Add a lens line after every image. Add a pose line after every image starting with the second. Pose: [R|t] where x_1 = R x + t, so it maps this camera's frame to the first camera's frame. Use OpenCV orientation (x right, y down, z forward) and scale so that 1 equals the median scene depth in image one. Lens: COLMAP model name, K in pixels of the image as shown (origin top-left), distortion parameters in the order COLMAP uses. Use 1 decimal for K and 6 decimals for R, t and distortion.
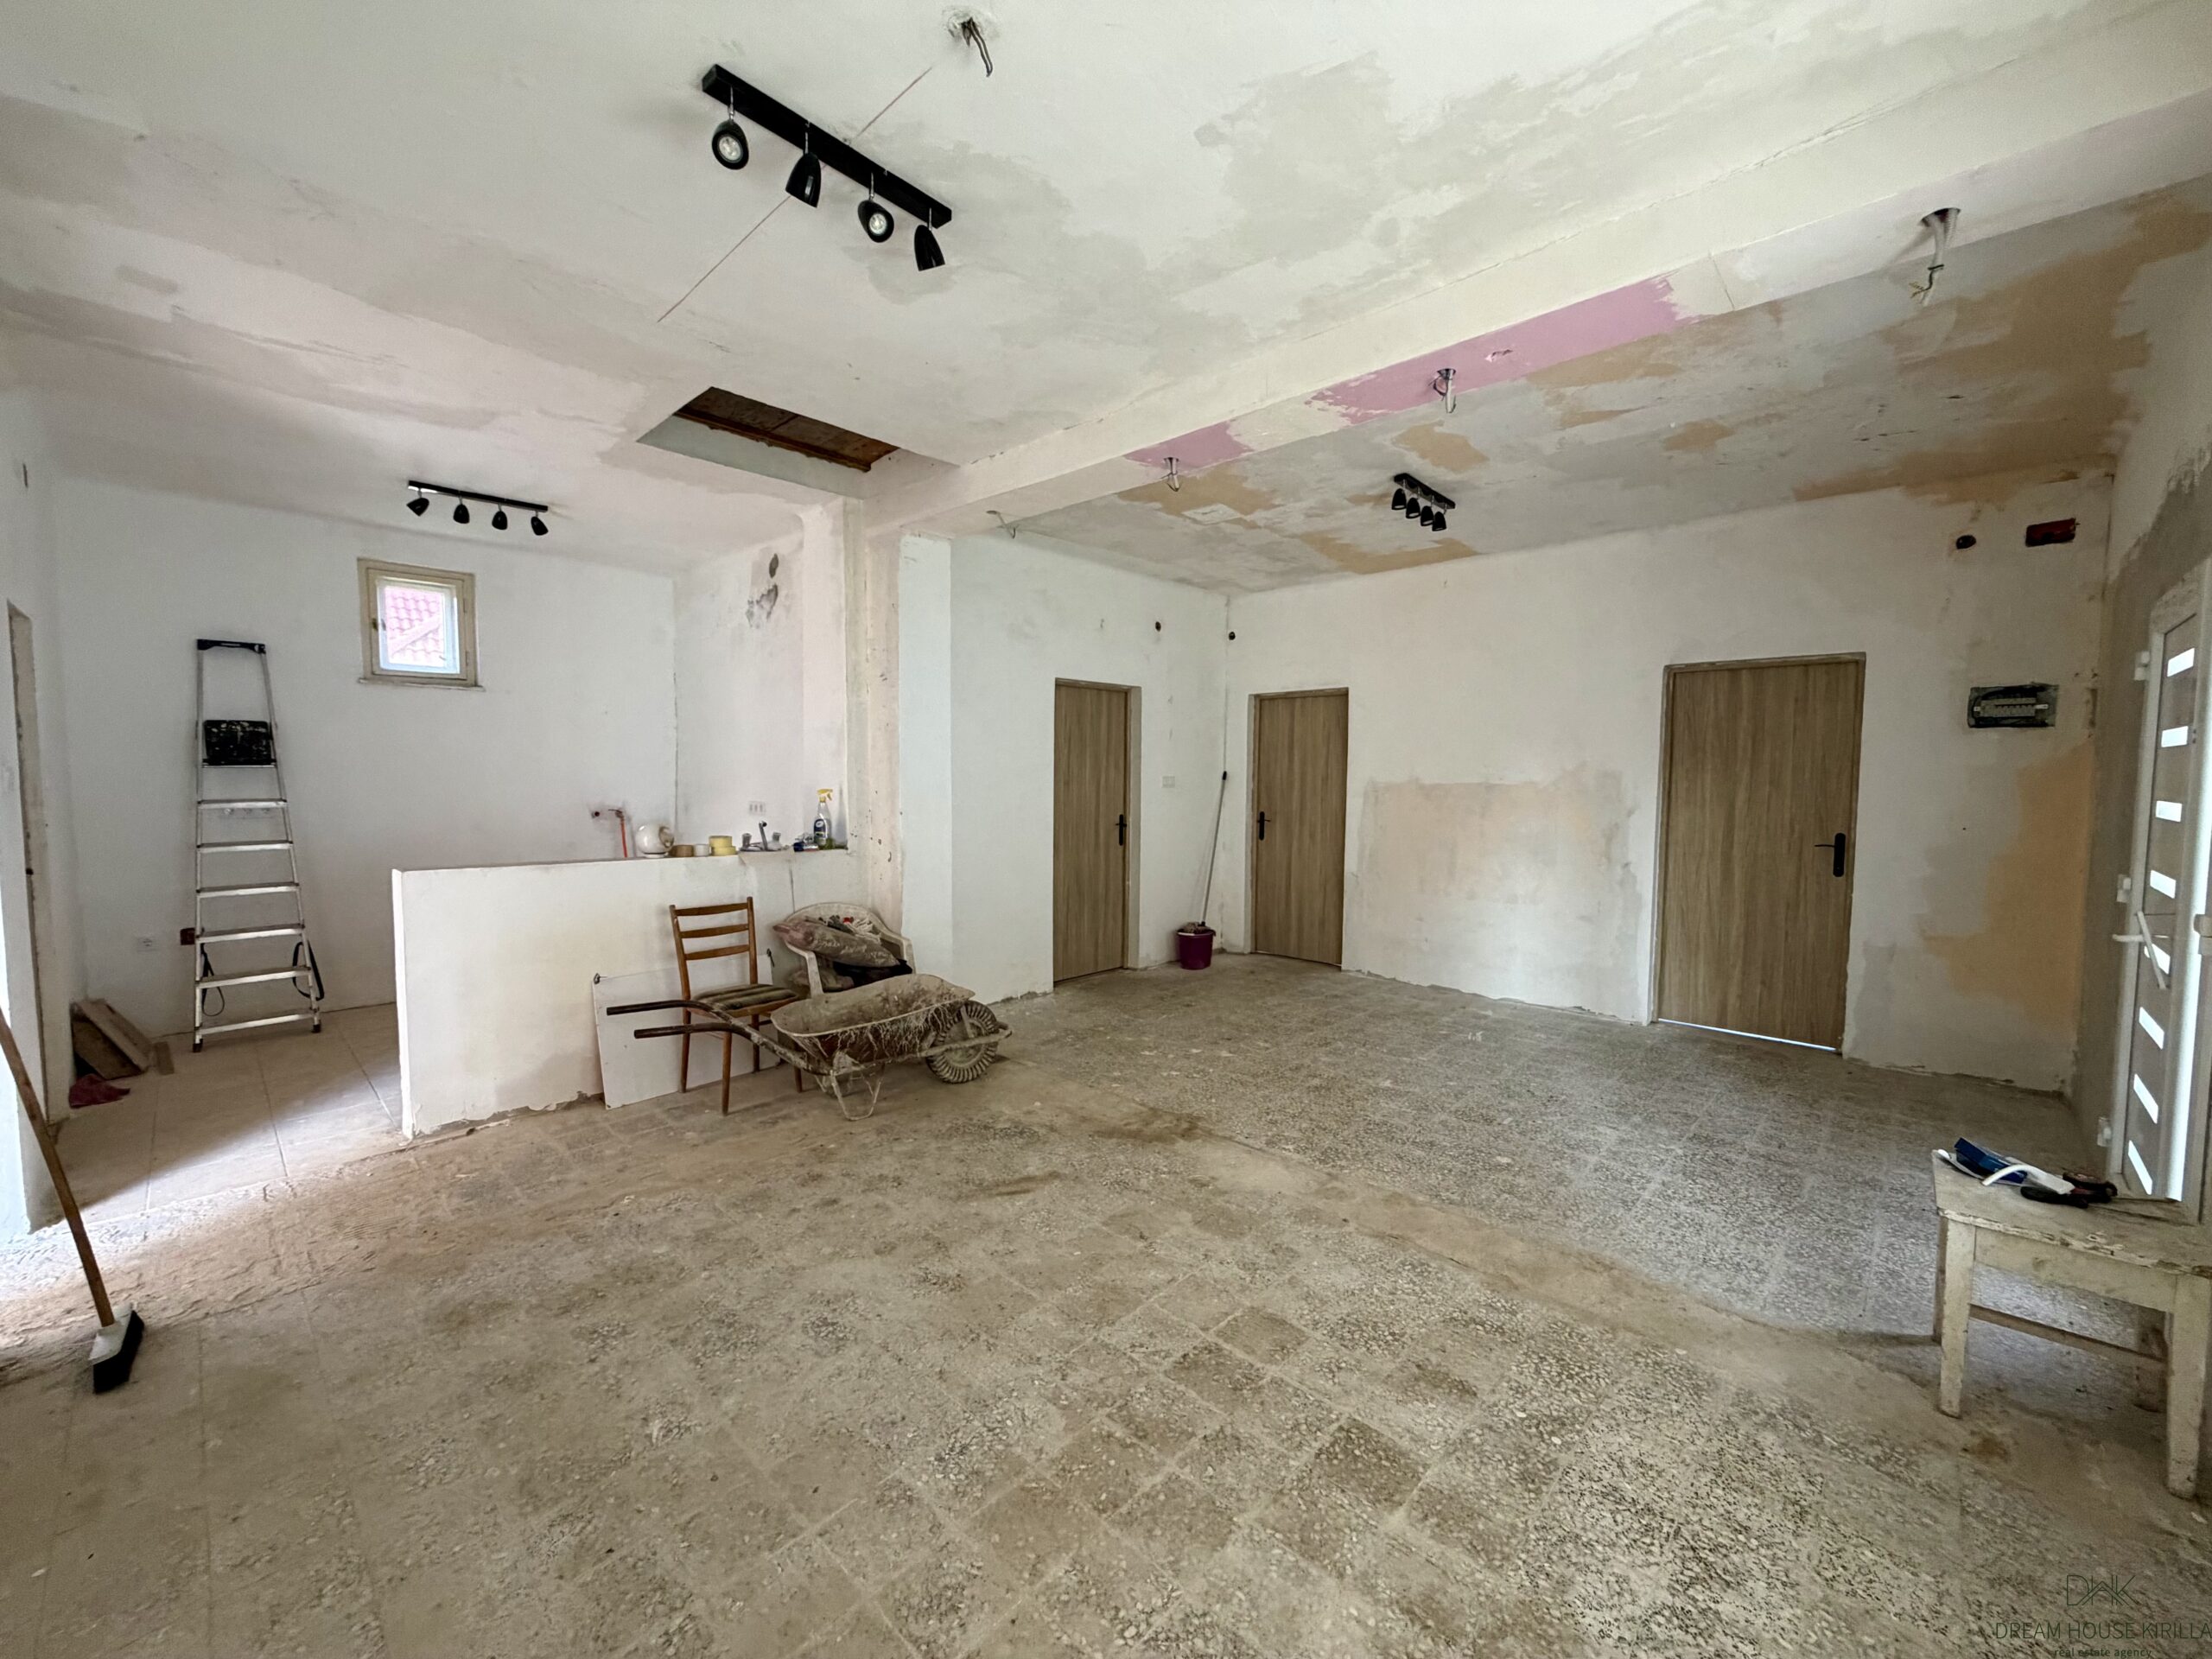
lens RADIAL K [[877.1, 0, 1098.3], [0, 877.1, 830.5], [0, 0, 1]] dist [0.001549, -0.000050]
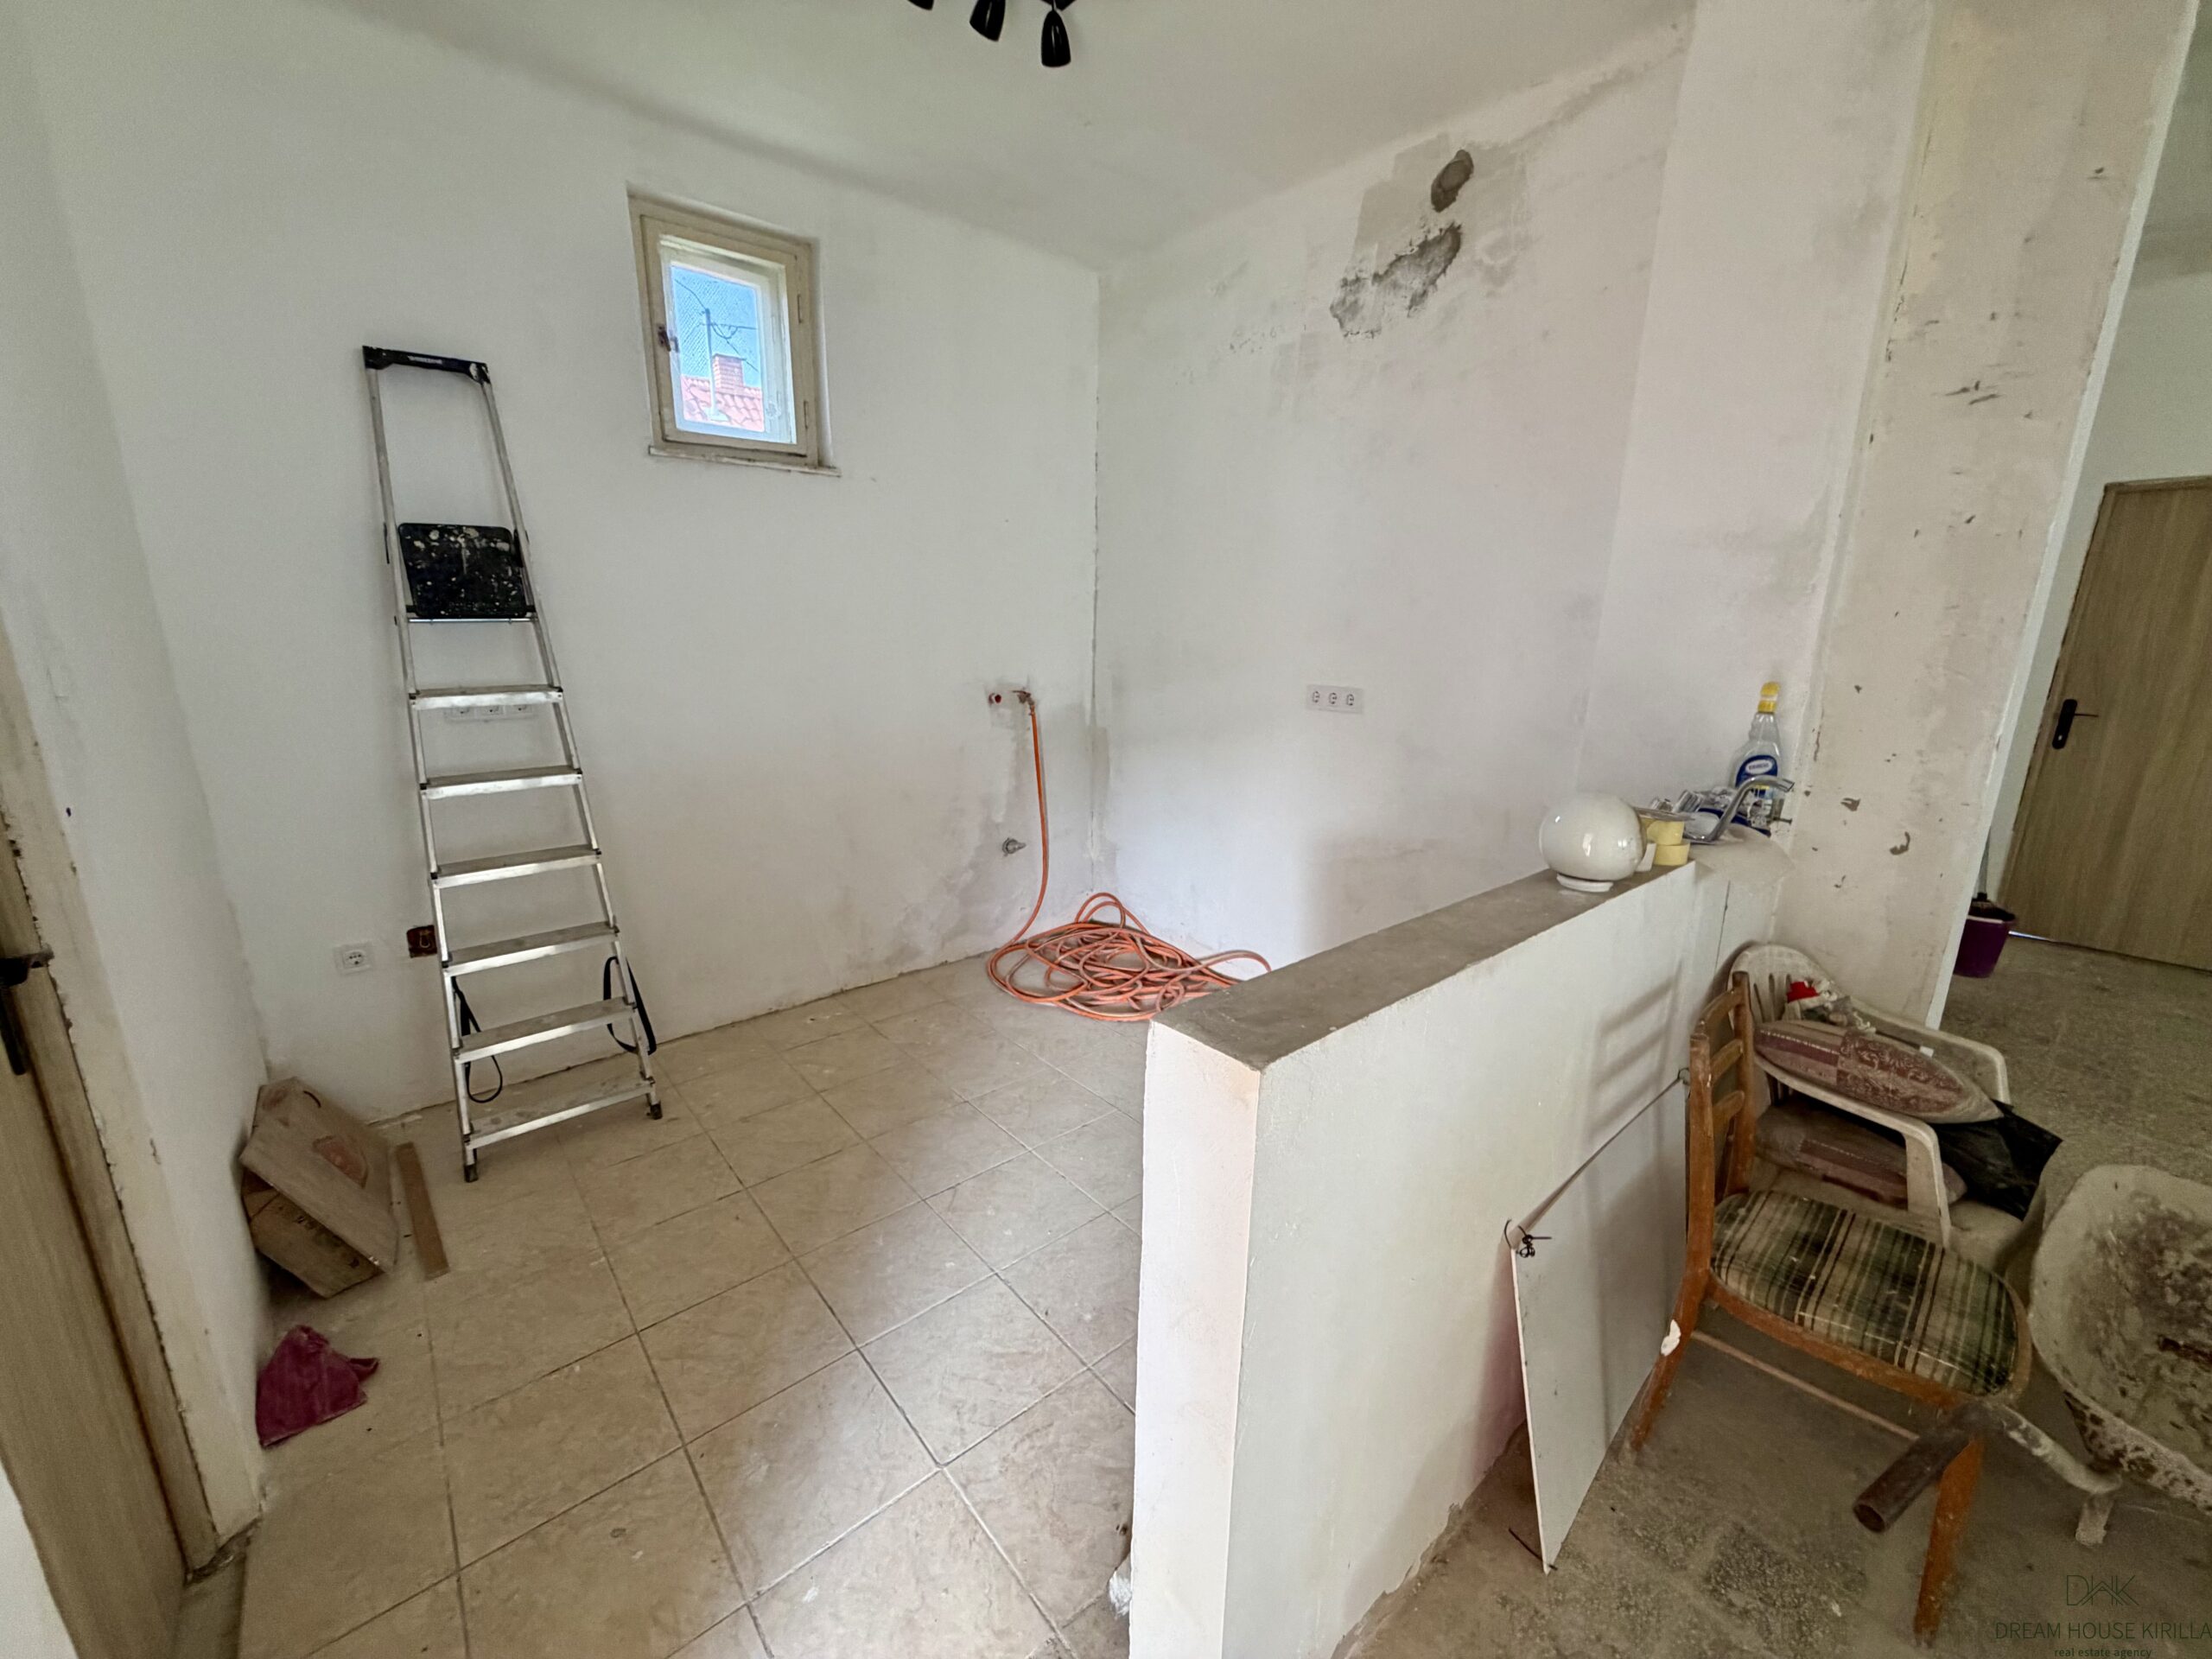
lens RADIAL K [[881.7, 0, 1106.0], [0, 881.7, 829.5], [0, 0, 1]] dist [0.003745, -0.000098]
pose [[0.994704, 0.027696, -0.098979, -0.634855], [-0.010099, 0.984687, 0.174041, -0.052833], [0.102283, -0.172120, 0.979752, 0.587357]]
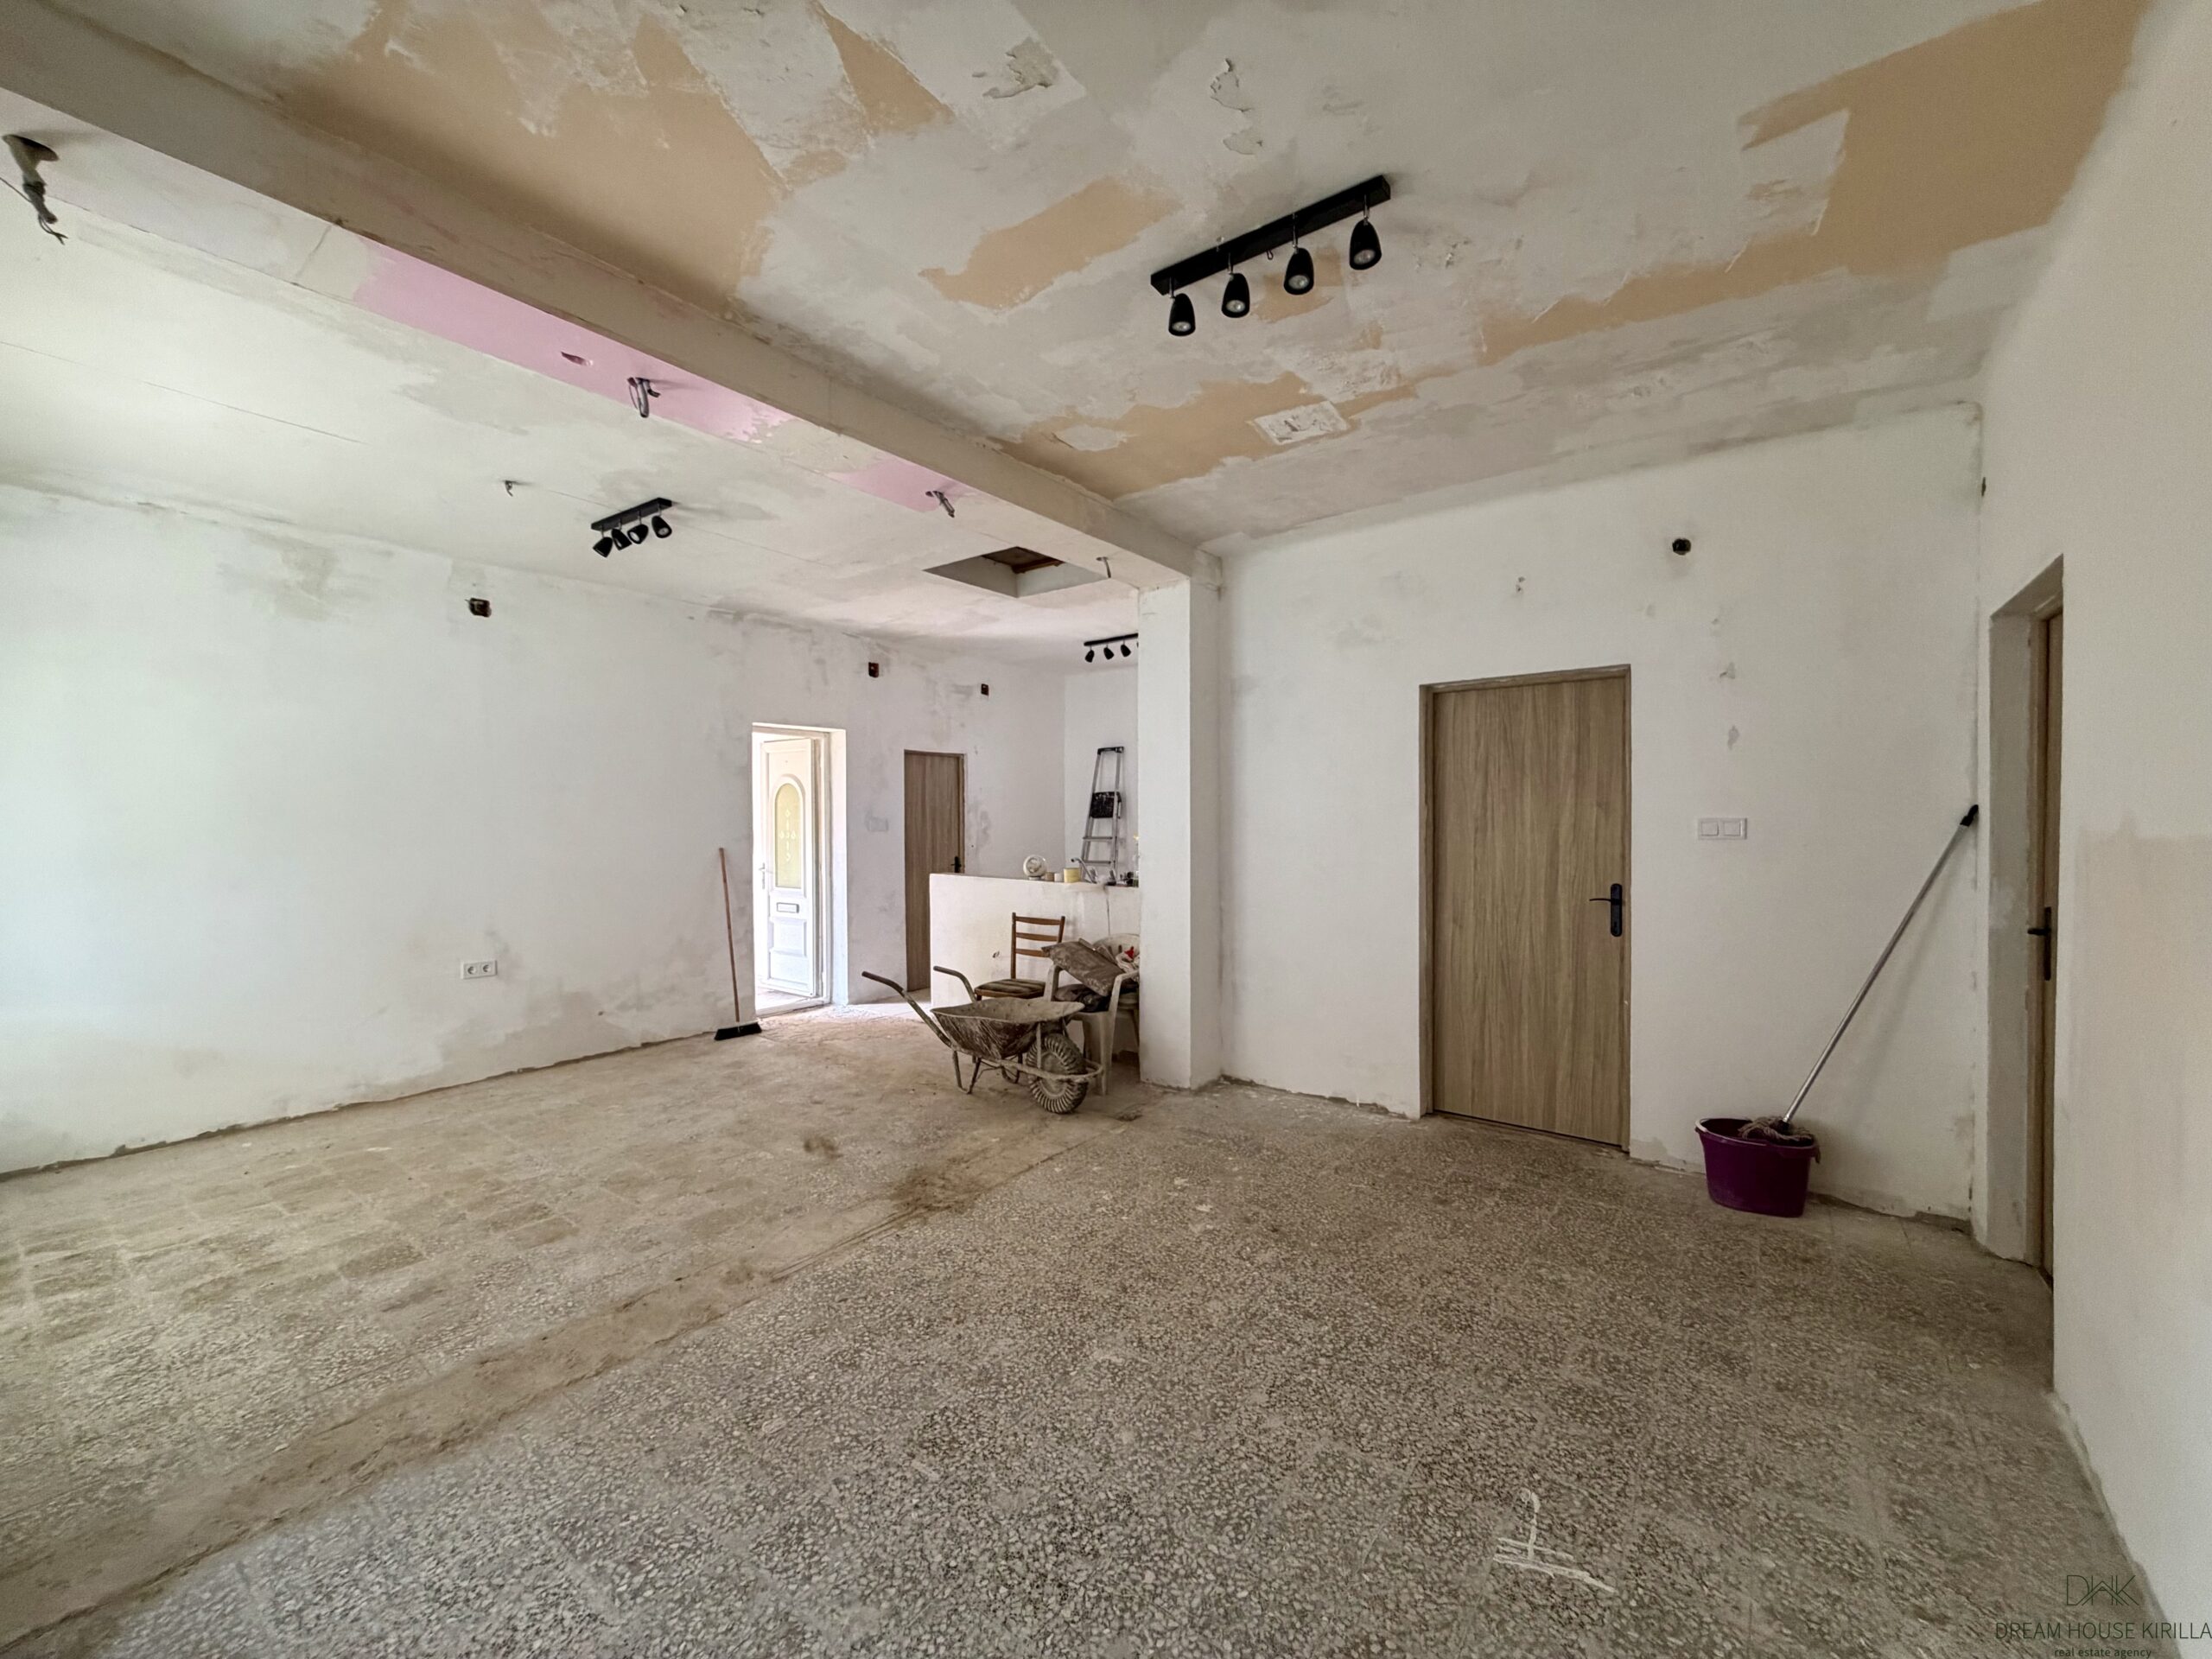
lens RADIAL K [[877.1, 0, 1098.3], [0, 877.1, 830.5], [0, 0, 1]] dist [0.001549, -0.000050]
pose [[0.114377, 0.004892, -0.993425, 0.869918], [-0.059155, 0.998247, -0.001895, -0.049173], [0.991675, 0.058983, 0.114465, 0.888445]]
